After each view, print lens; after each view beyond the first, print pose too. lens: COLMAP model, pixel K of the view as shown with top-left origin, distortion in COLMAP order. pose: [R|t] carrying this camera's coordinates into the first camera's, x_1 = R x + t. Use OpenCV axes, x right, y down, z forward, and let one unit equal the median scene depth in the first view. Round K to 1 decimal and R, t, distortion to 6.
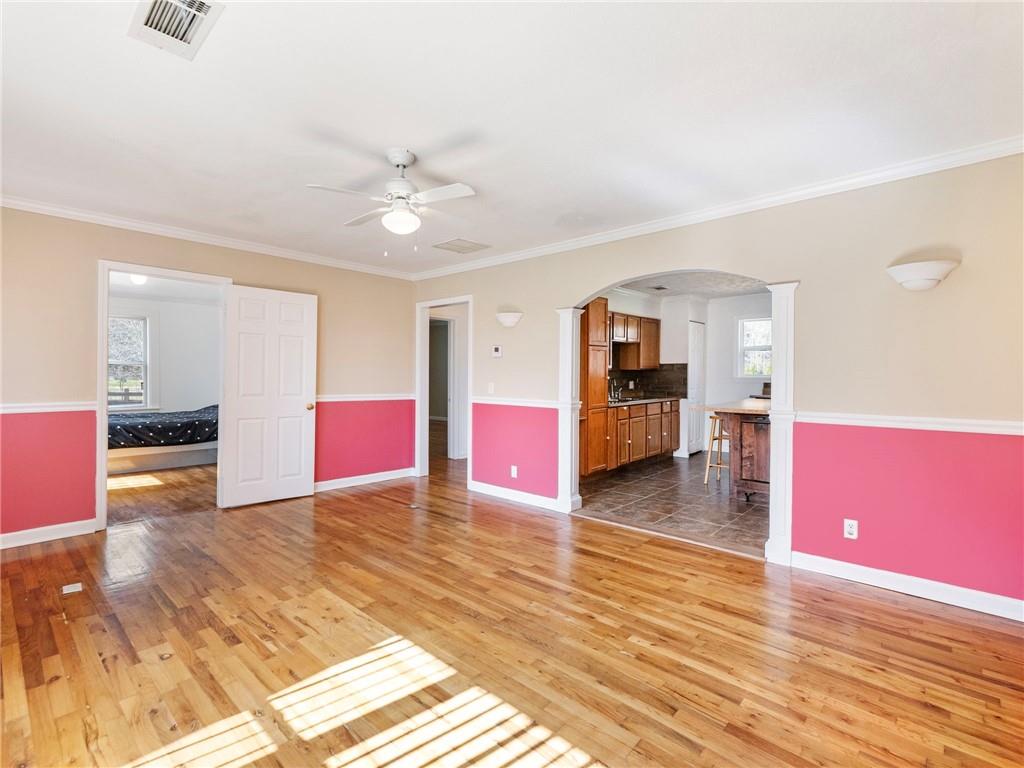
lens RADIAL K [[475.7, 0, 497.5], [0, 475.7, 378.9], [0, 0, 1]] dist [0.001842, 0.000139]
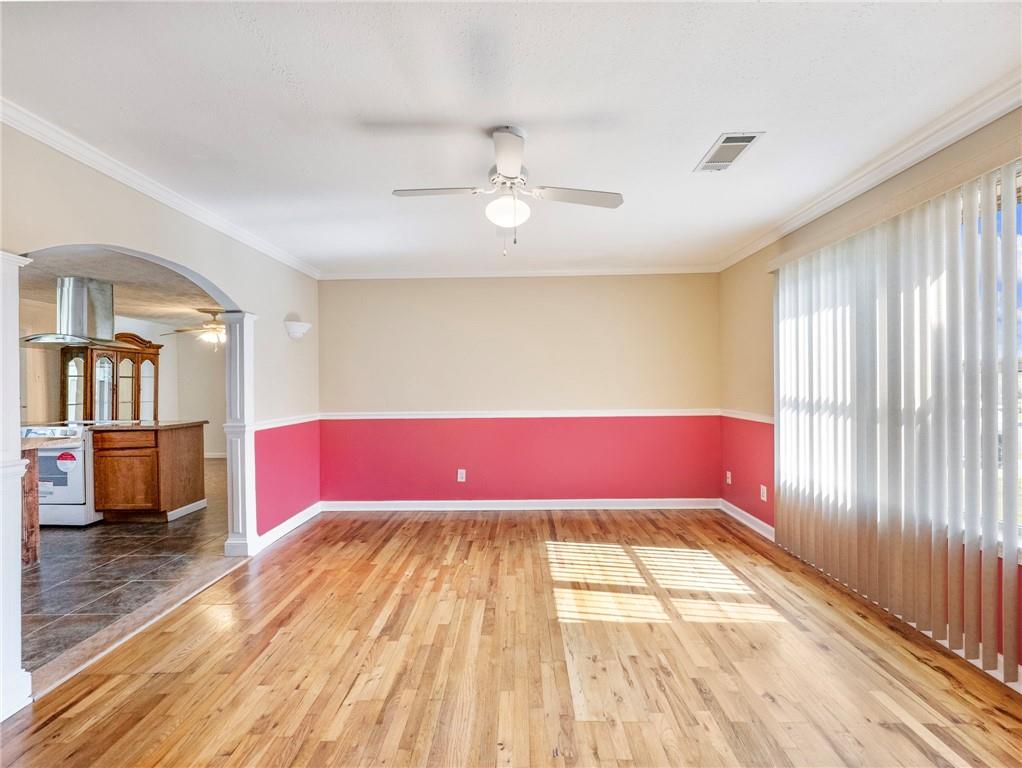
lens RADIAL K [[471.5, 0, 506.9], [0, 471.5, 388.2], [0, 0, 1]] dist [0.002285, 0.000044]
pose [[-0.664392, -0.001707, 0.747382, -0.694417], [0.018149, 0.999666, 0.018416, -0.029311], [-0.747164, 0.025800, -0.664139, 1.315550]]
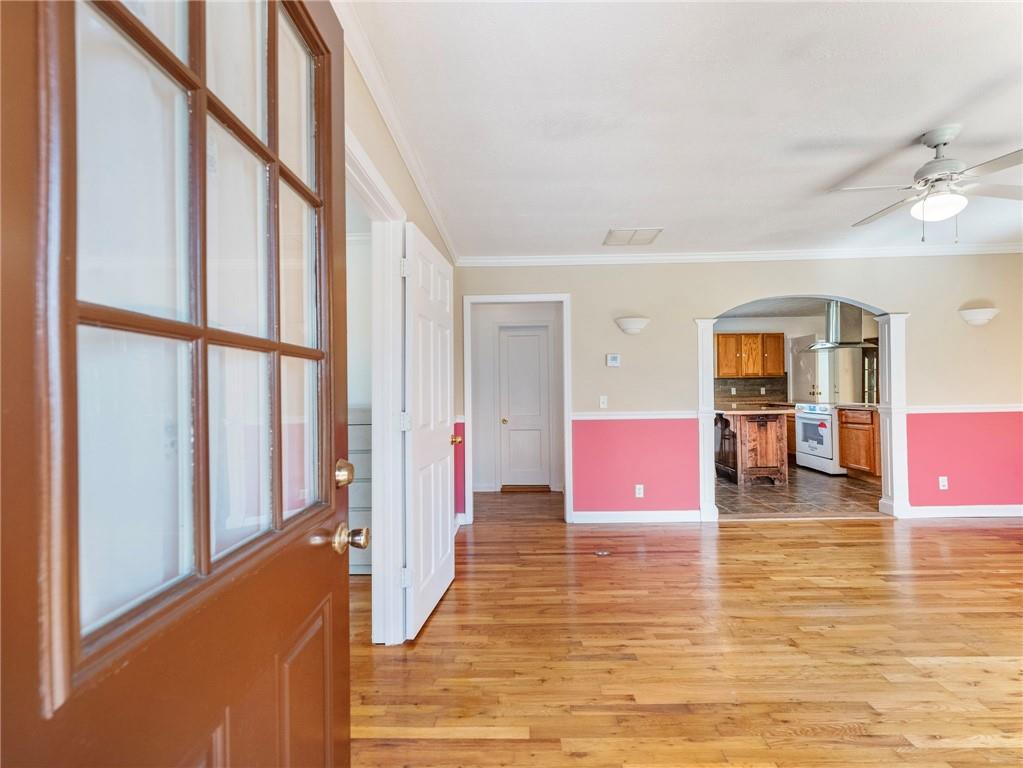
lens RADIAL K [[472.0, 0, 507.4], [0, 472.0, 388.2], [0, 0, 1]] dist [0.002285, 0.000044]
pose [[0.747431, -0.013132, 0.664210, -1.179499], [0.026986, 0.999580, -0.010605, -0.002246], [-0.663791, 0.025851, 0.747471, 0.741858]]
